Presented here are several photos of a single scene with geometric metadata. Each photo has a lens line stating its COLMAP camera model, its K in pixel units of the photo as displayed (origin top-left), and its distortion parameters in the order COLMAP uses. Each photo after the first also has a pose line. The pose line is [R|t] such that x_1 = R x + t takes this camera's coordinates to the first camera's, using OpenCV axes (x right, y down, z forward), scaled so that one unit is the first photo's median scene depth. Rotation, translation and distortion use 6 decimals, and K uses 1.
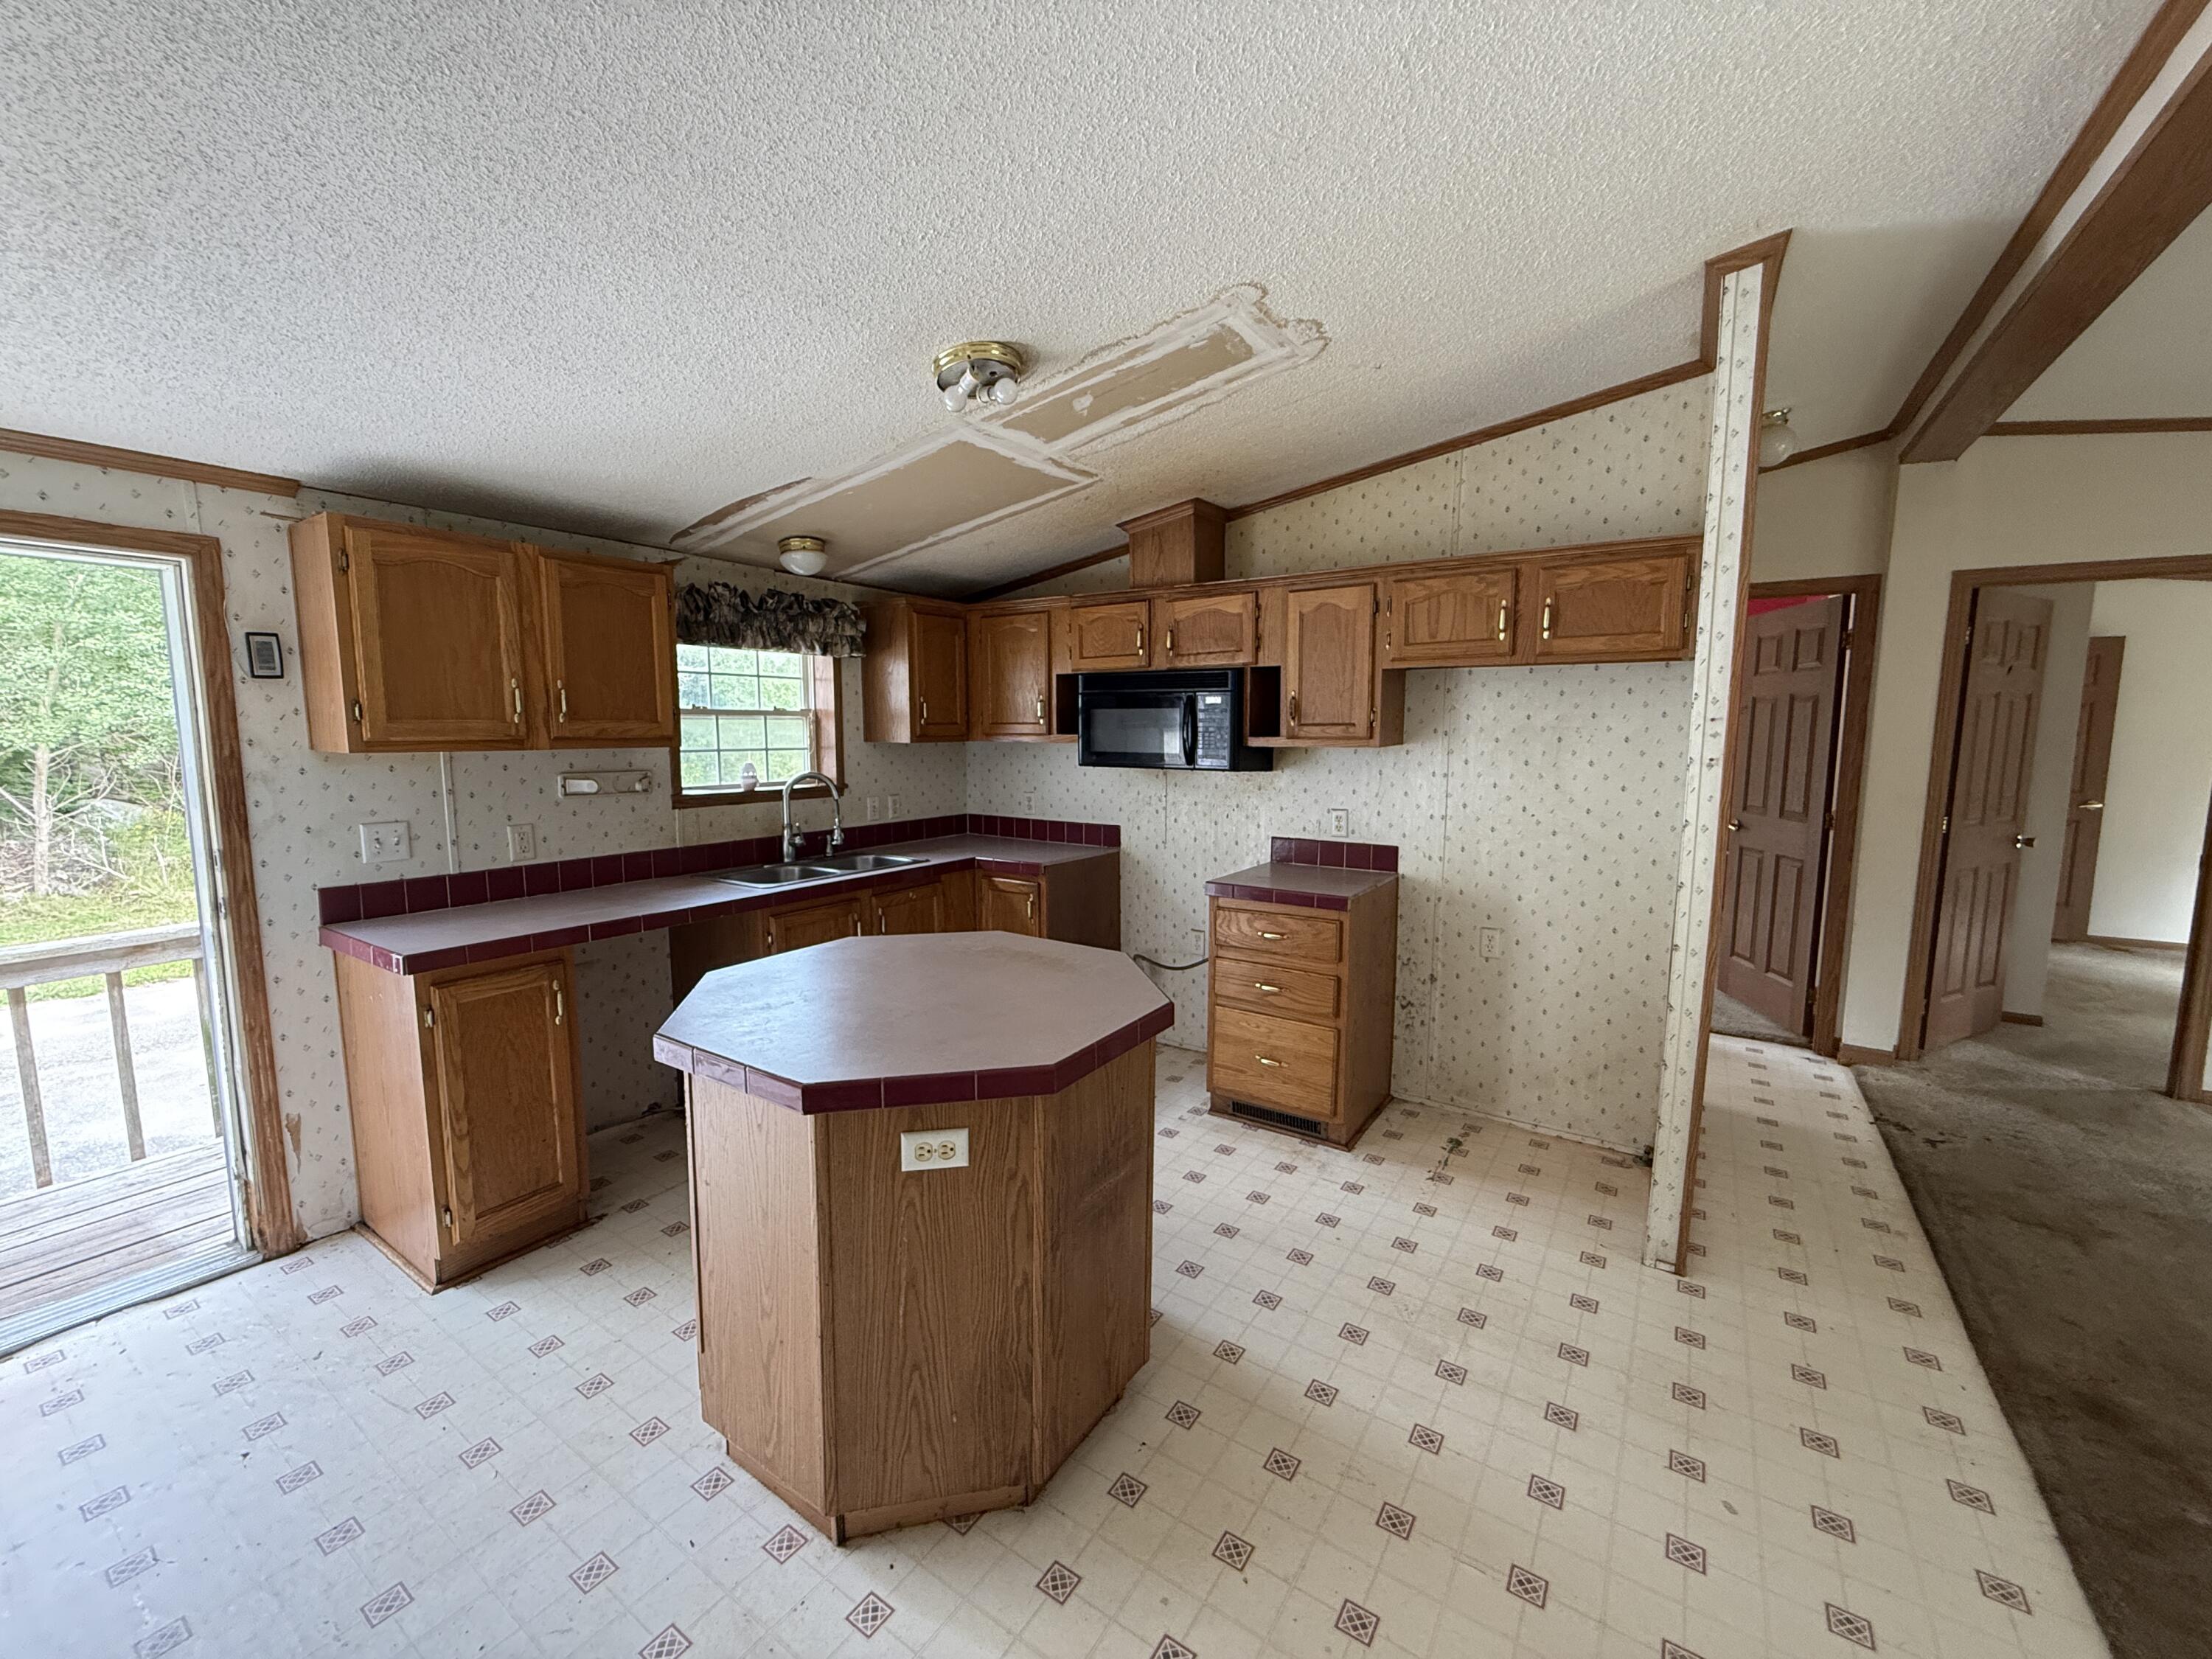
lens RADIAL K [[885.3, 0, 1101.5], [0, 885.3, 822.7], [0, 0, 1]] dist [-0.005179, 0.001409]
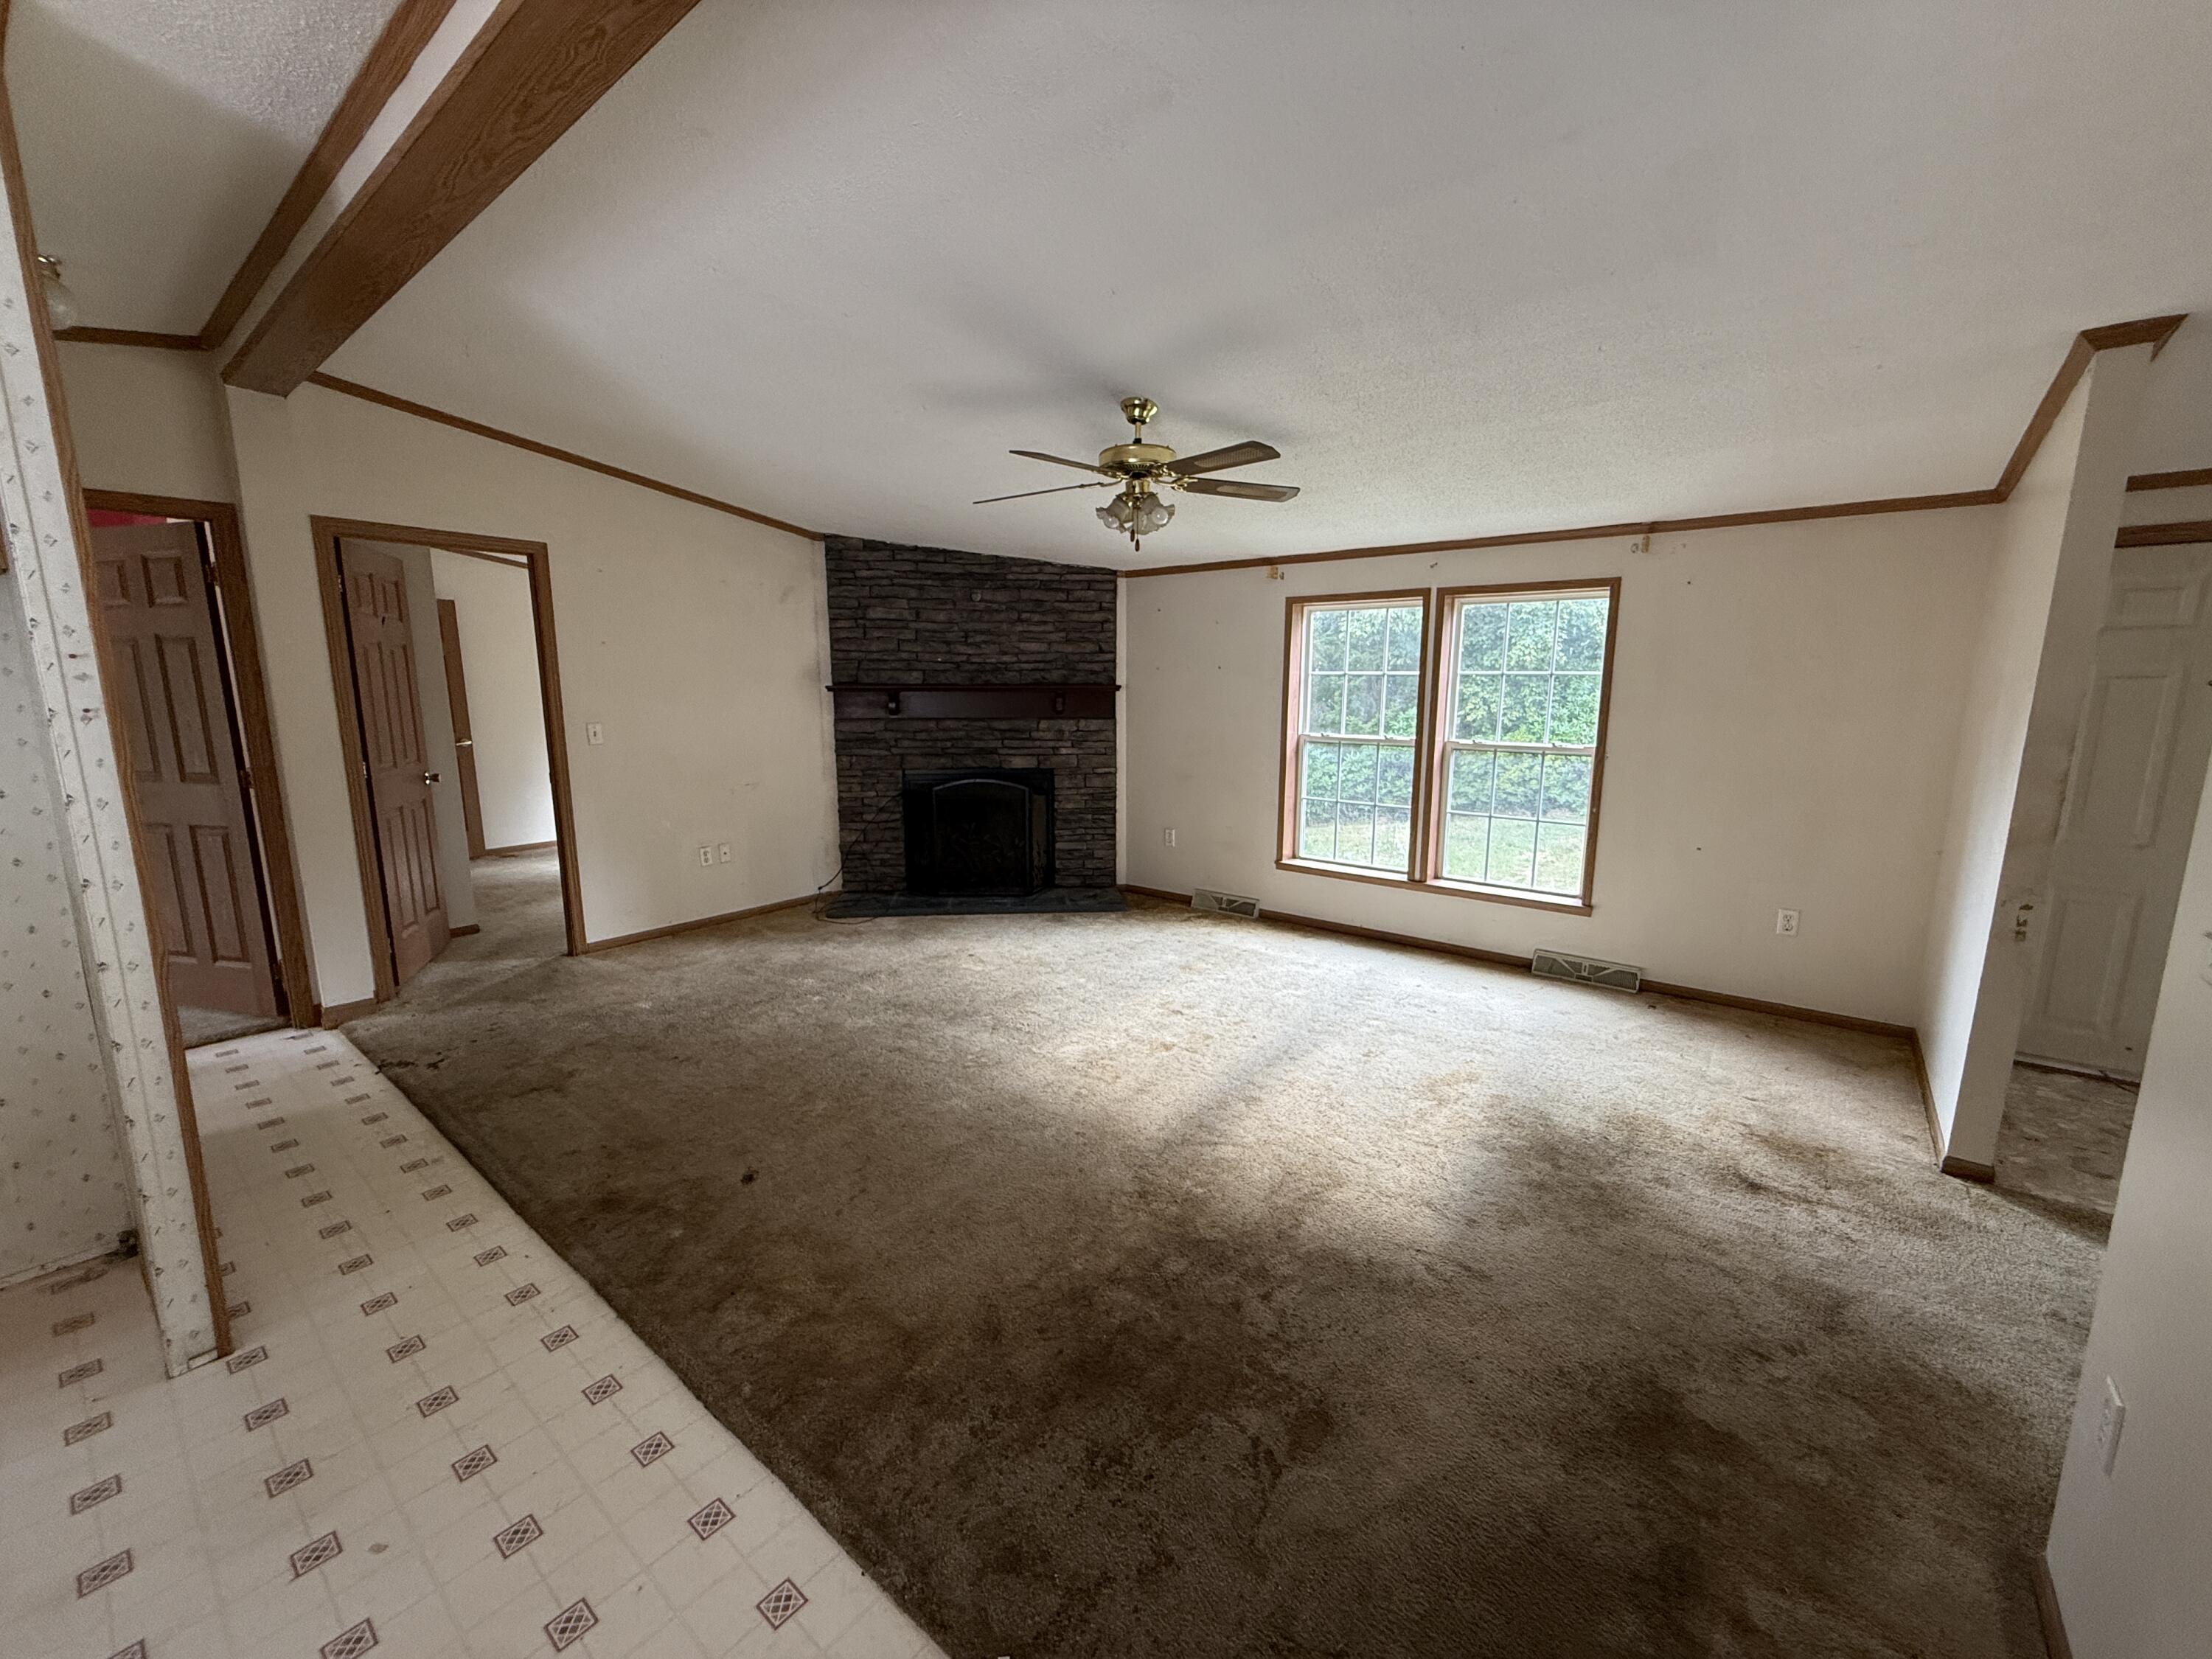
lens RADIAL K [[885.3, 0, 1105.6], [0, 885.3, 829.9], [0, 0, 1]] dist [-0.005179, 0.001409]
pose [[0.087891, -0.168817, 0.981721, 0.012980], [0.109215, 0.981227, 0.158954, 0.002422], [-0.990125, 0.093248, 0.104678, 0.054536]]
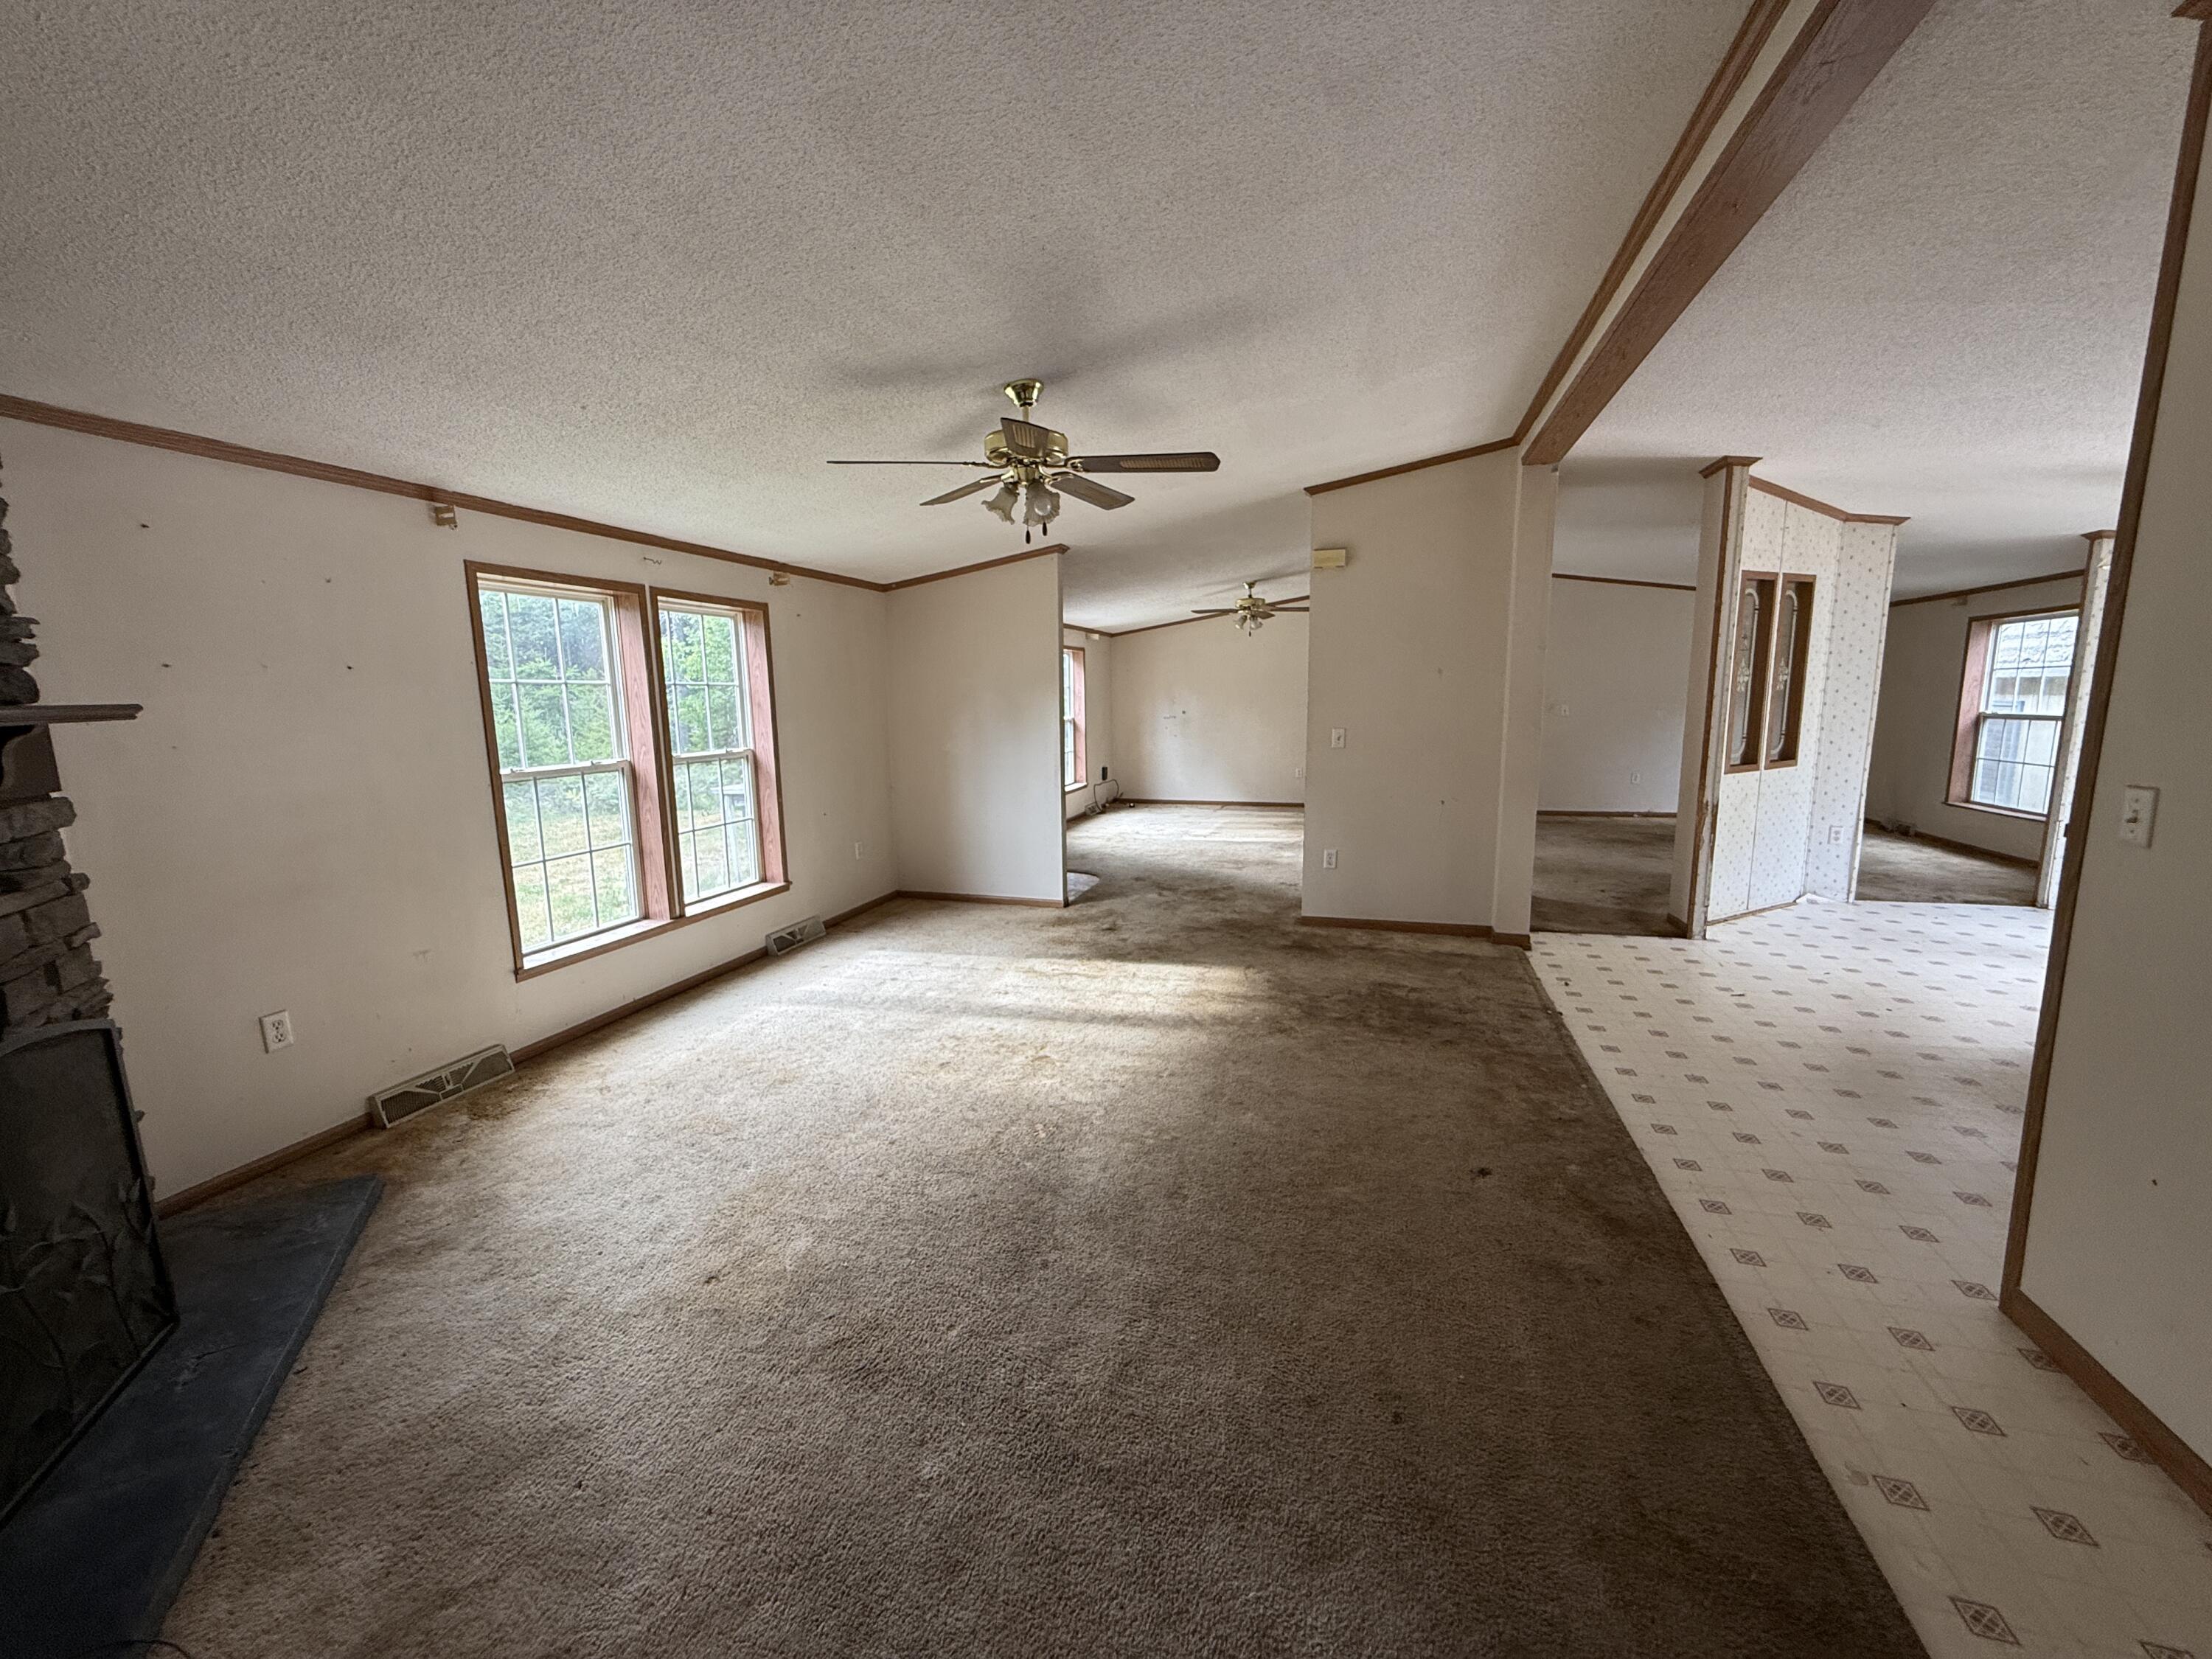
lens RADIAL K [[885.3, 0, 1091.7], [0, 885.3, 836.6], [0, 0, 1]] dist [-0.005179, 0.001409]
pose [[-0.957834, 0.058423, -0.281320, 1.190426], [-0.018659, 0.964394, 0.263811, -0.086639], [0.286716, 0.257936, -0.922639, 0.988005]]
